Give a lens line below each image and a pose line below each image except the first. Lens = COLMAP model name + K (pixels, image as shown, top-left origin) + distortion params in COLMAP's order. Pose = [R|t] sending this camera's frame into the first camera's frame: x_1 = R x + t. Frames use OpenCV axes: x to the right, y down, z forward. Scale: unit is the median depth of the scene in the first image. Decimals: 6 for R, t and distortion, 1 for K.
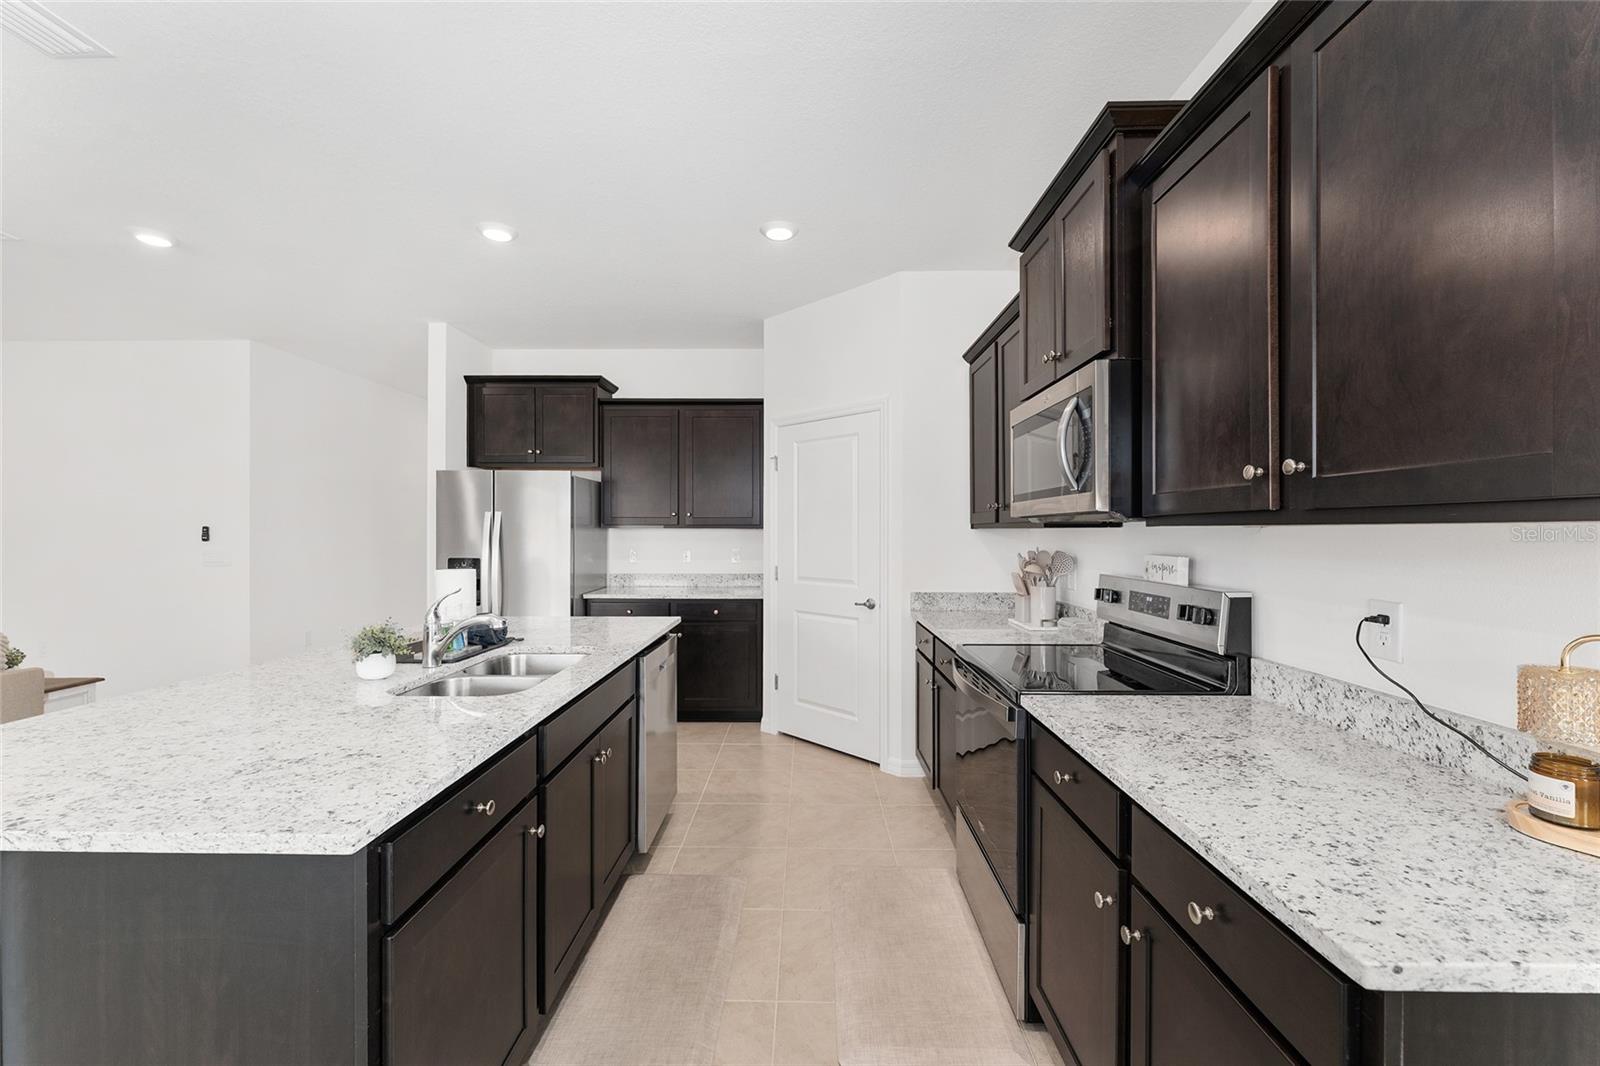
lens RADIAL K [[645.2, 0, 795.0], [0, 645.2, 531.3], [0, 0, 1]] dist [0.003101, -0.001828]
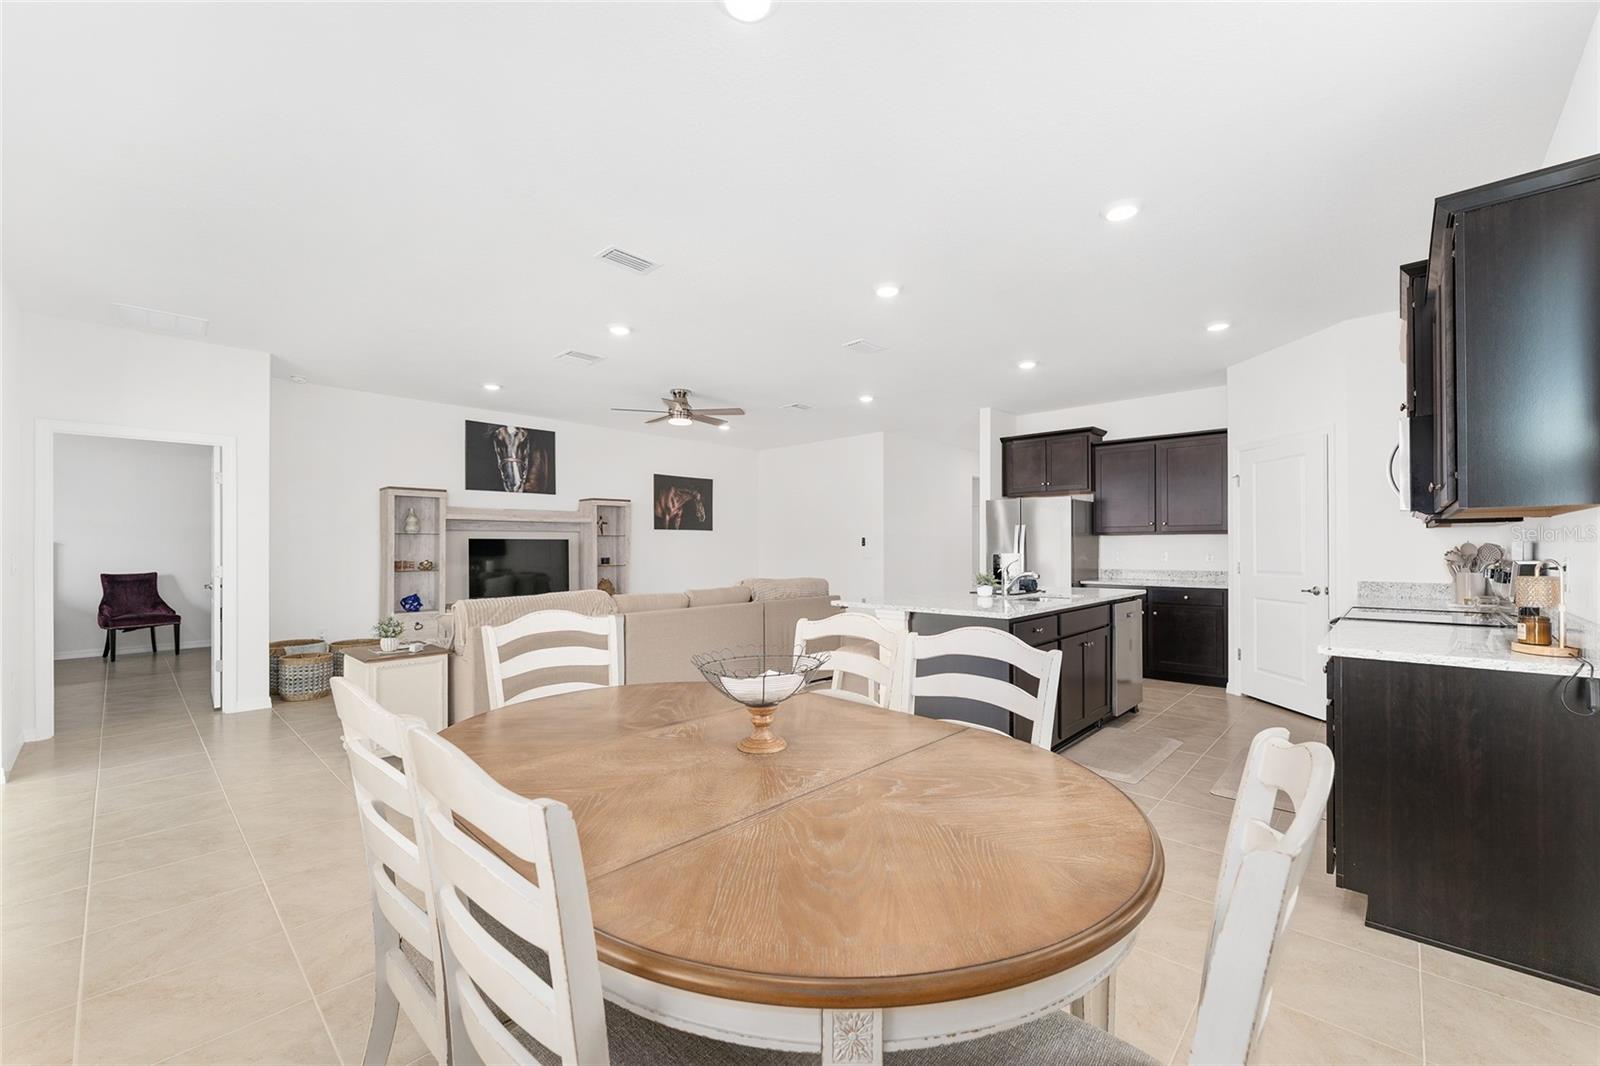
lens RADIAL K [[645.2, 0, 801.9], [0, 645.2, 542.7], [0, 0, 1]] dist [0.003101, -0.001828]
pose [[0.744727, -0.008580, -0.667314, 0.231852], [0.003308, 0.999953, -0.009165, 0.031648], [0.667361, 0.004618, 0.744720, -0.663461]]
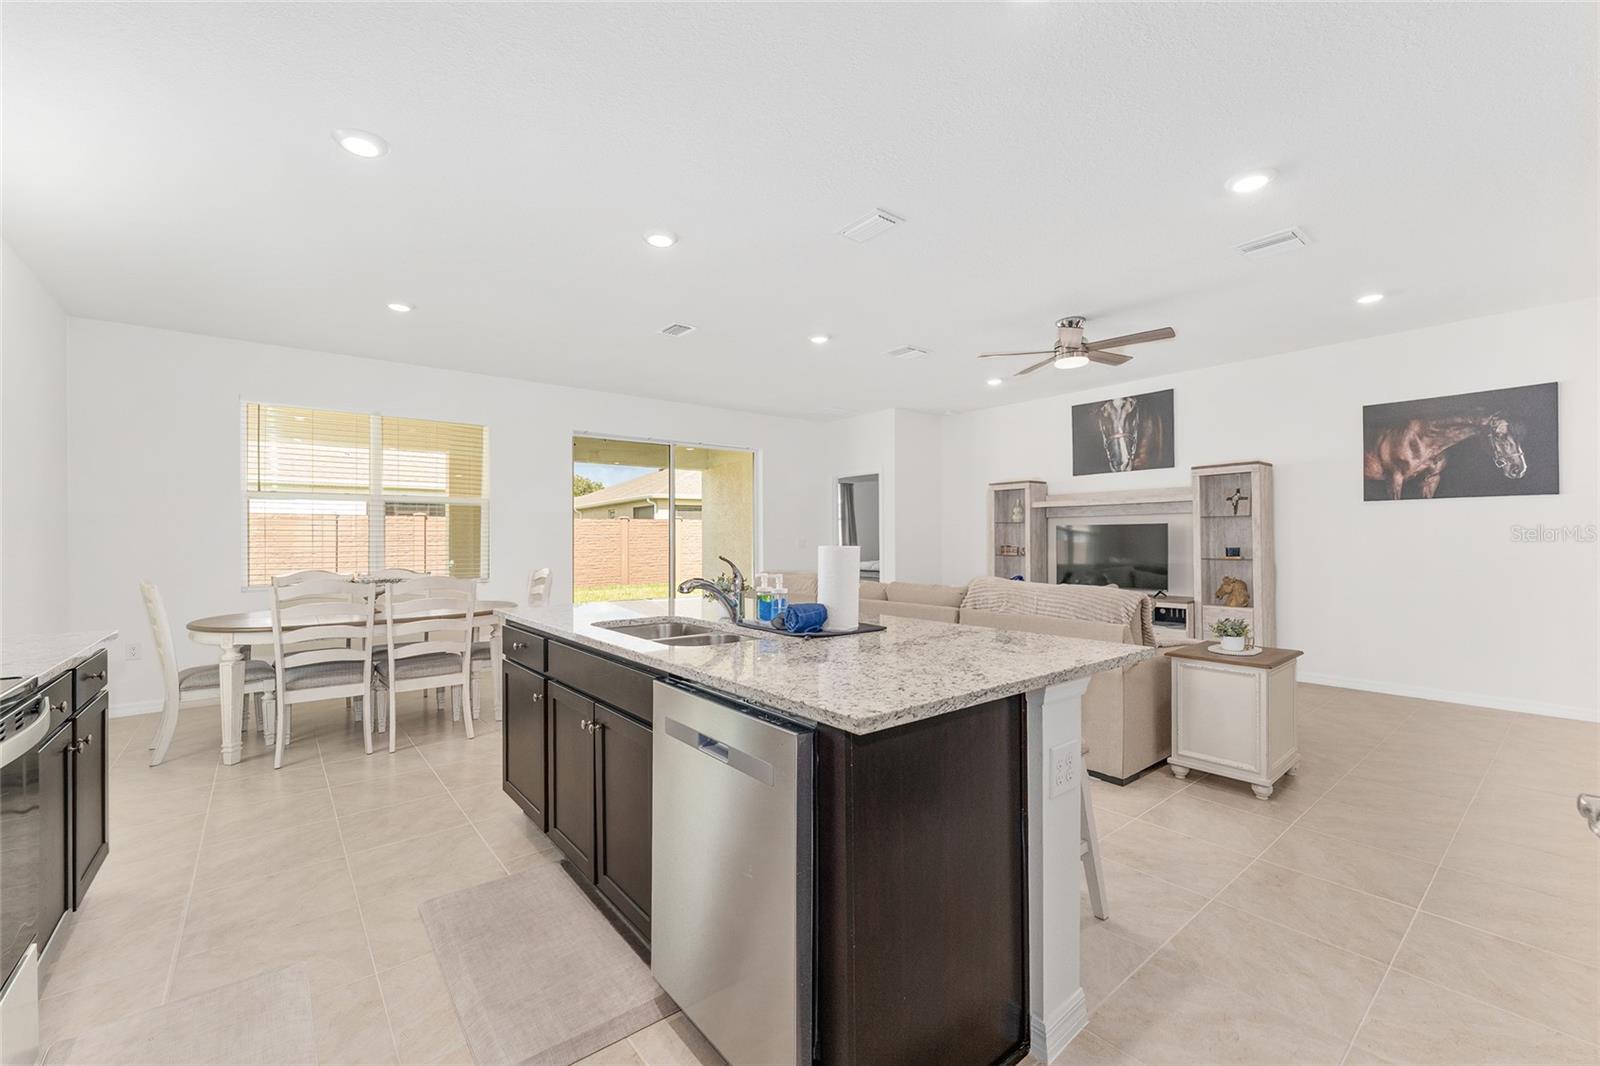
lens RADIAL K [[645.2, 0, 780.2], [0, 645.2, 535.9], [0, 0, 1]] dist [0.003101, -0.001828]
pose [[-0.781347, 0.002699, -0.624091, 0.061904], [0.004425, 0.999989, -0.001215, 0.028698], [0.624081, -0.003711, -0.781351, 1.225621]]
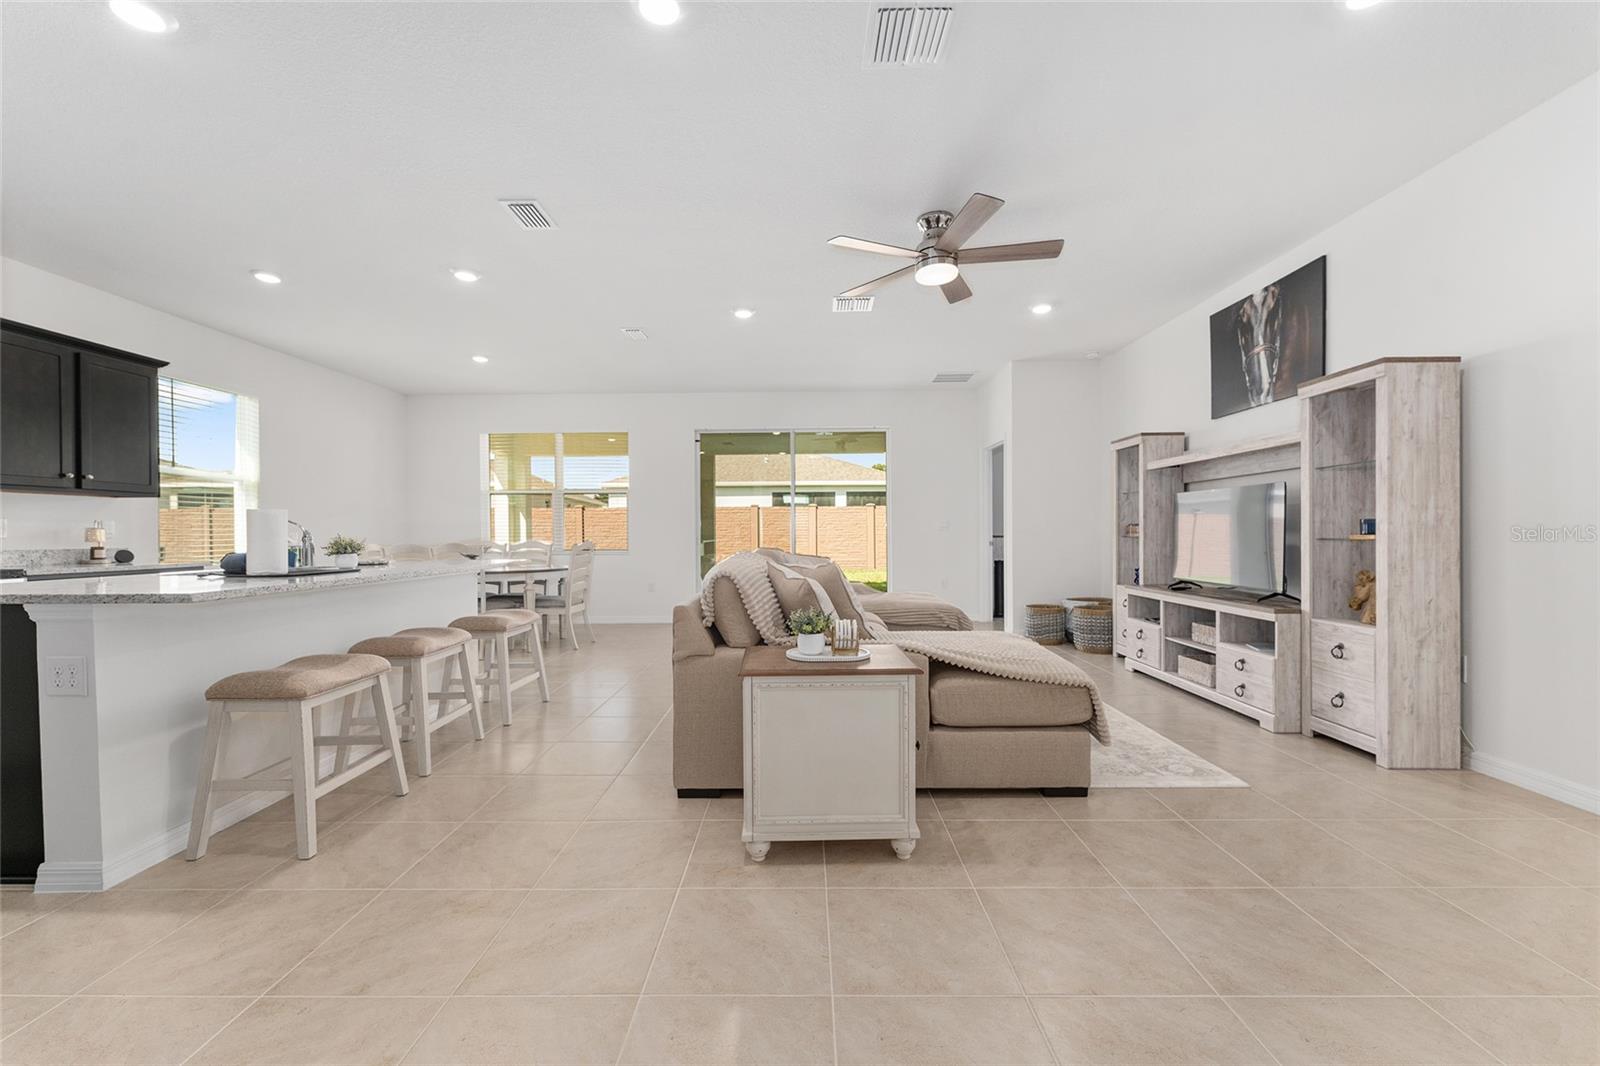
lens RADIAL K [[645.2, 0, 797.3], [0, 645.2, 531.6], [0, 0, 1]] dist [0.003101, -0.001828]
pose [[-0.999912, 0.005989, -0.011797, -1.070418], [0.006049, 0.999969, -0.005058, 0.081439], [0.011767, -0.005129, -0.999918, 1.577187]]
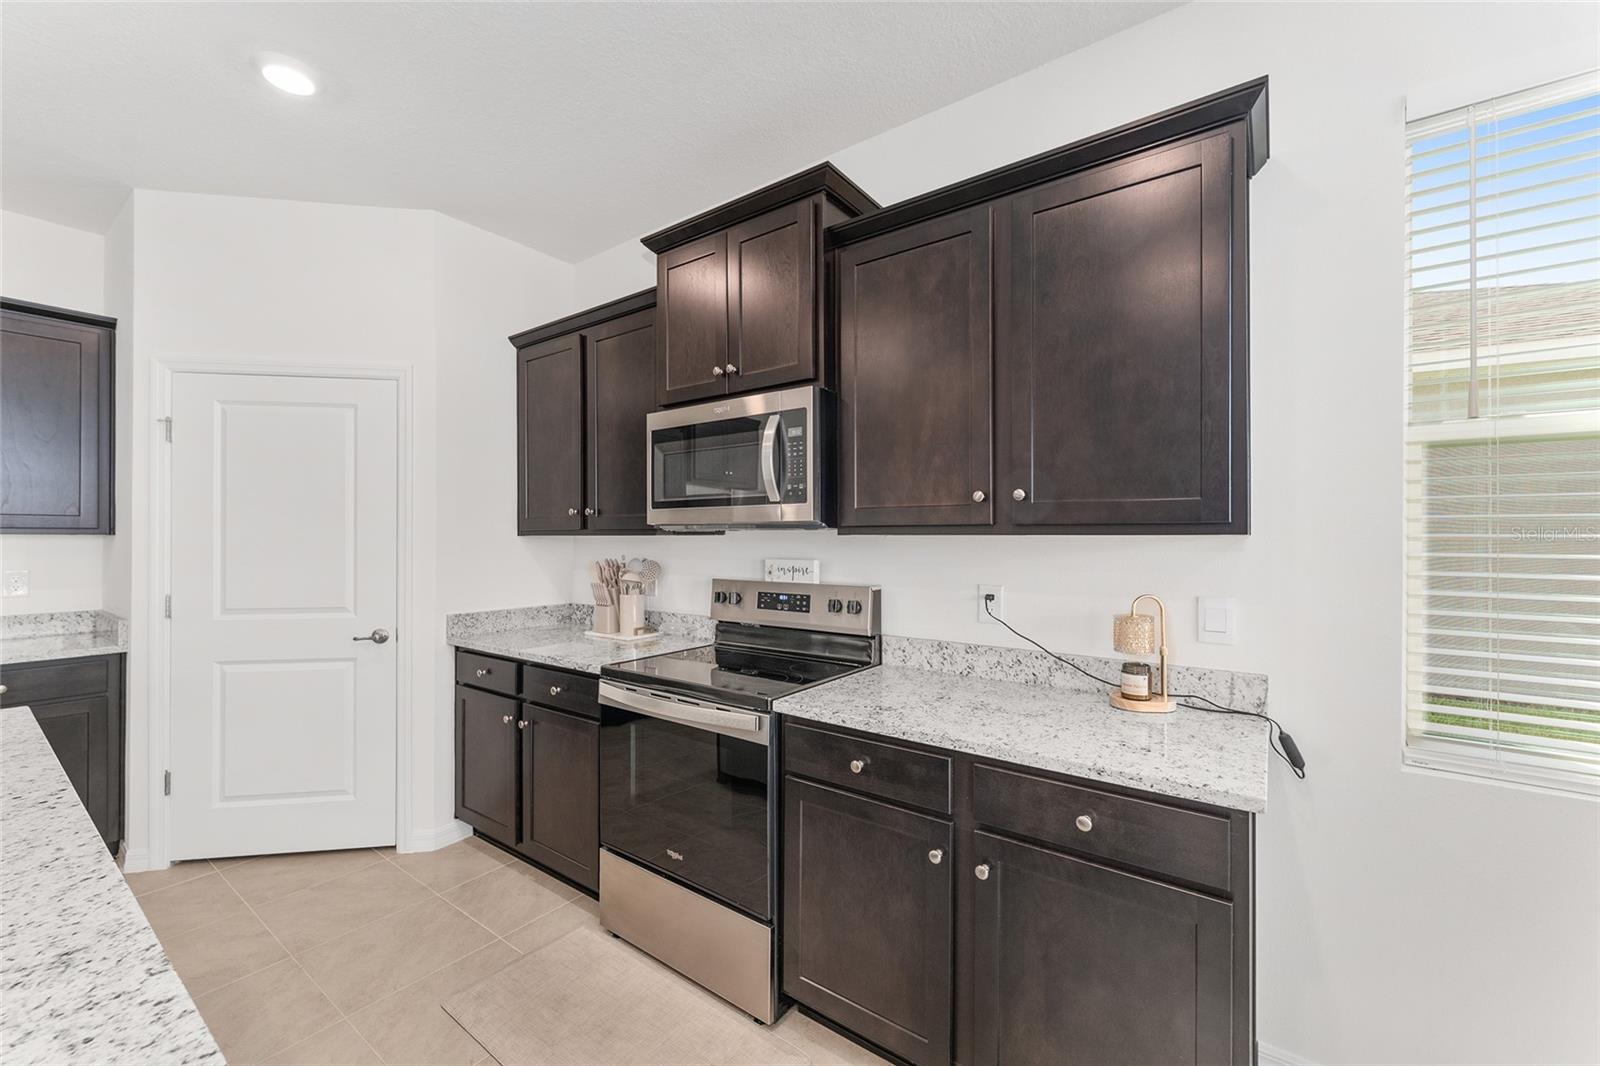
lens RADIAL K [[645.2, 0, 794.8], [0, 645.2, 532.2], [0, 0, 1]] dist [0.003101, -0.001828]
pose [[0.583447, 0.002722, 0.812147, -0.237732], [0.001324, 0.999990, -0.004302, -0.004024], [-0.812150, 0.003585, 0.583437, 0.198790]]
